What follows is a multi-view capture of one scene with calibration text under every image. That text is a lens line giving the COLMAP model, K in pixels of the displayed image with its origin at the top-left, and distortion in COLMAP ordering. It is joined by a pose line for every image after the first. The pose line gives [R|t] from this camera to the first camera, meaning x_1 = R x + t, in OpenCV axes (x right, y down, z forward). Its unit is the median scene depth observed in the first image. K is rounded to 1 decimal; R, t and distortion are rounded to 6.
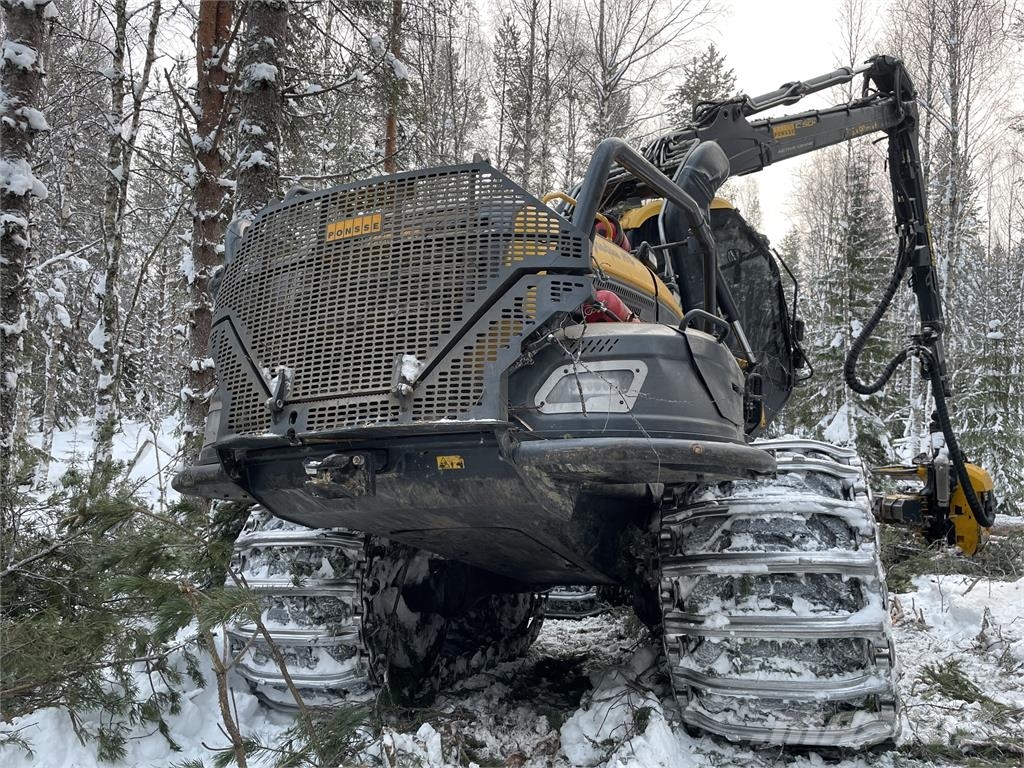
lens RADIAL K [[768.5, 0, 504.3], [0, 768.5, 383.4], [0, 0, 1]] dist [0.093481, -0.125490]
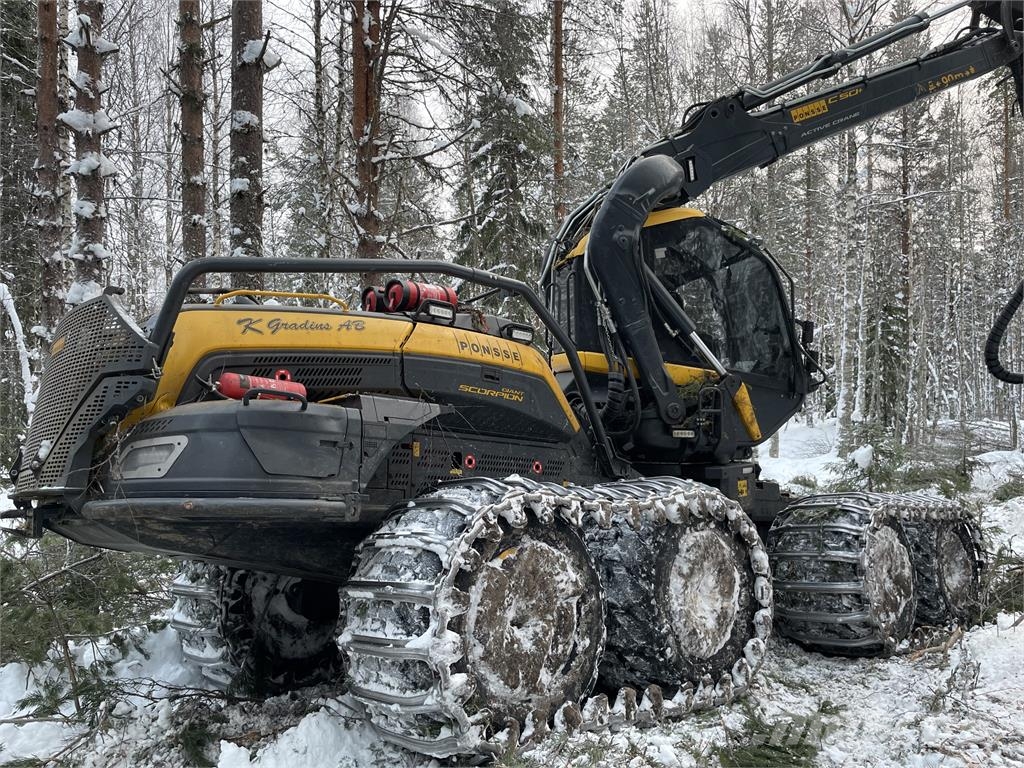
lens RADIAL K [[768.5, 0, 504.3], [0, 768.5, 383.4], [0, 0, 1]] dist [0.093481, -0.125490]
pose [[0.902621, -0.065108, -0.425484, 0.395512], [0.068909, 0.997602, -0.006471, -0.023023], [0.424885, -0.023479, 0.904943, 0.012623]]
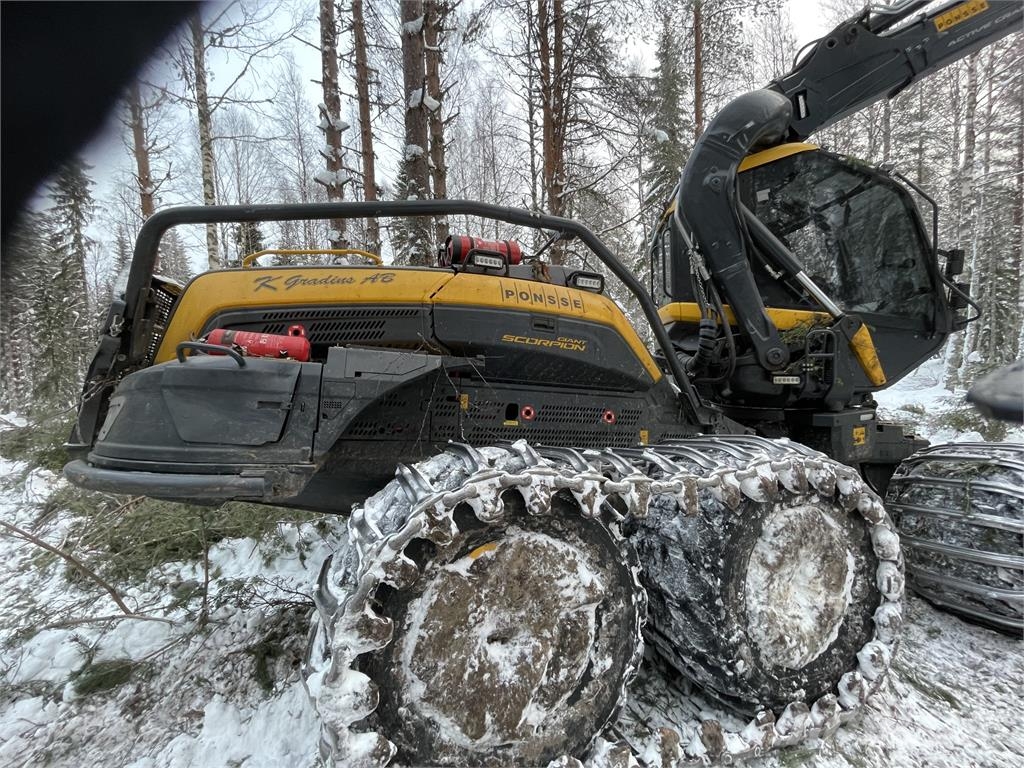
lens RADIAL K [[413.2, 0, 514.1], [0, 413.2, 382.2], [0, 0, 1]] dist [-0.002307, -0.000594]
pose [[0.670678, -0.031484, -0.741080, 0.343872], [0.097282, 0.994202, 0.045803, -0.007014], [0.735341, -0.102813, 0.669853, 0.326578]]
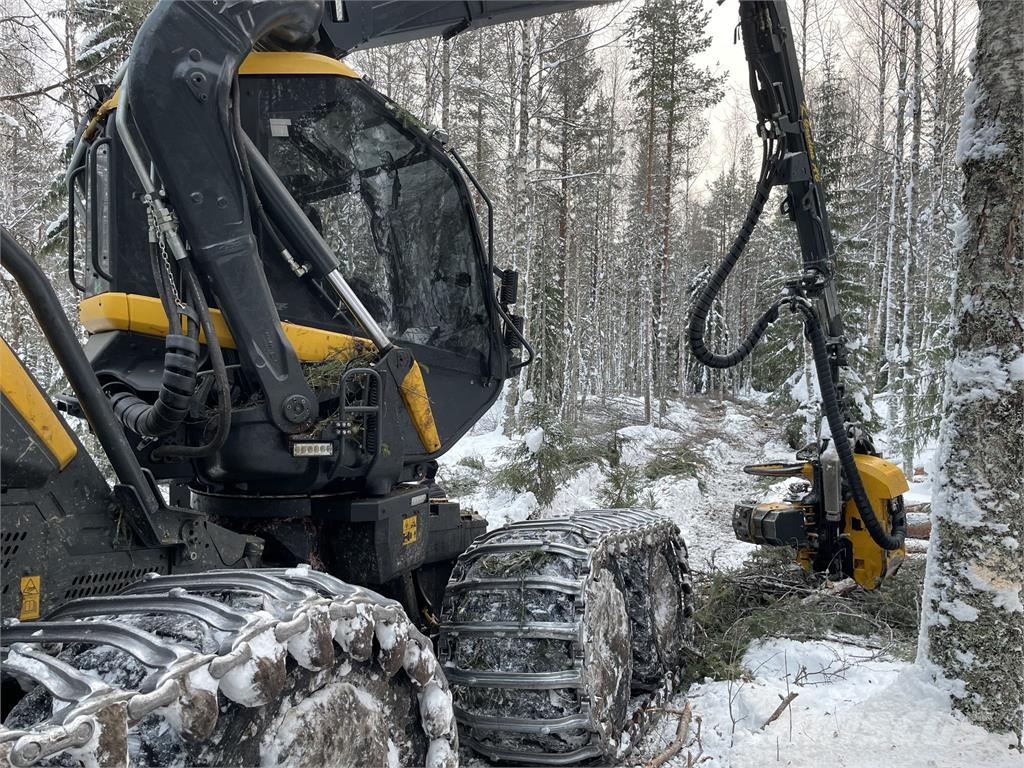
lens RADIAL K [[768.5, 0, 504.3], [0, 768.5, 383.4], [0, 0, 1]] dist [0.093481, -0.125490]
pose [[0.998998, -0.037394, -0.024603, 0.345881], [0.038669, 0.997817, 0.053538, -0.021692], [0.022547, -0.054436, 0.998263, 0.351671]]
